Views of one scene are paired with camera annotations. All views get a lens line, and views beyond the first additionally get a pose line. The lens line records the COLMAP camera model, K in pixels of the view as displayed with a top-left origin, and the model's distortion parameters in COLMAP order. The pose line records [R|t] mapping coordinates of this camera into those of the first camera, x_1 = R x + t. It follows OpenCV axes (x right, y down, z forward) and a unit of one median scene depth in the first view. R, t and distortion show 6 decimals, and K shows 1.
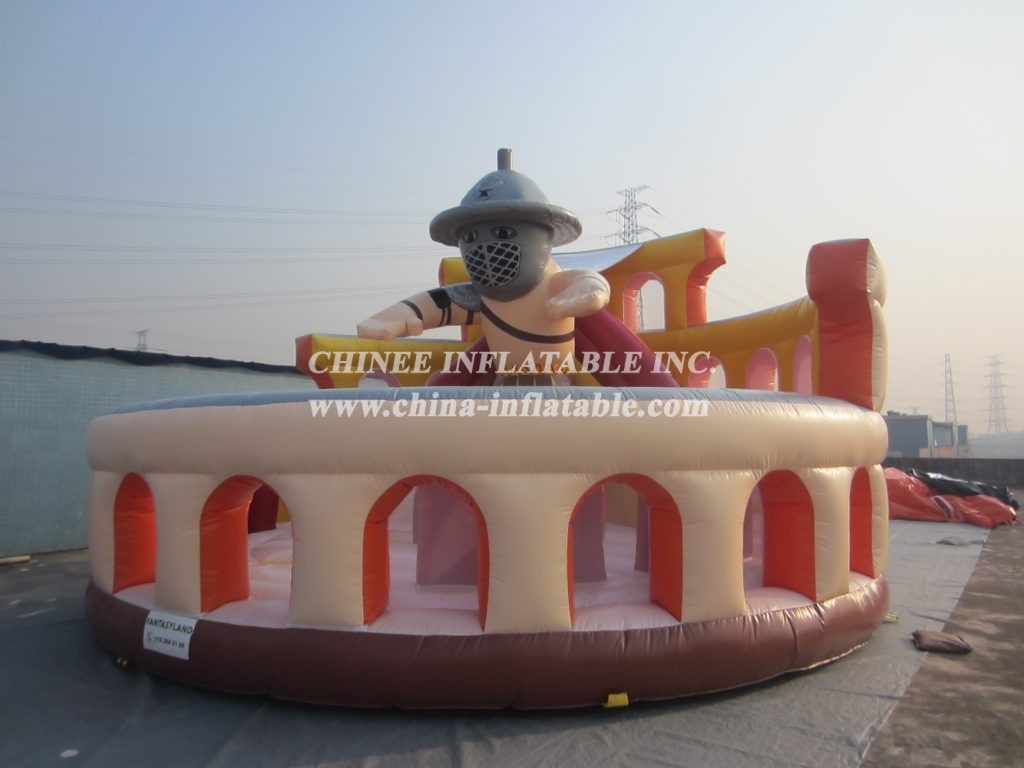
lens RADIAL K [[725.0, 0, 512.0], [0, 725.0, 384.0], [0, 0, 1]] dist [-0.008582, -0.004966]
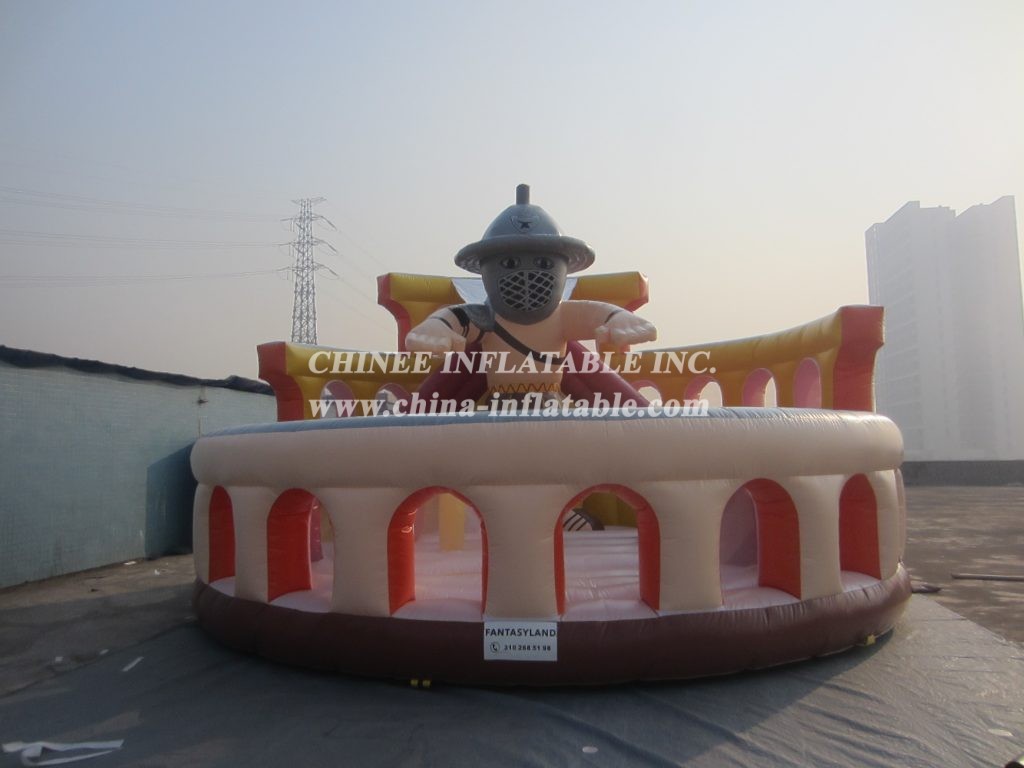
lens RADIAL K [[718.4, 0, 512.0], [0, 718.4, 384.0], [0, 0, 1]] dist [-0.001033, 0.000897]
pose [[0.893915, 0.029799, 0.447245, -0.745949], [-0.021280, 0.999484, -0.024060, 0.002056], [-0.447731, 0.011991, 0.894088, 0.060755]]
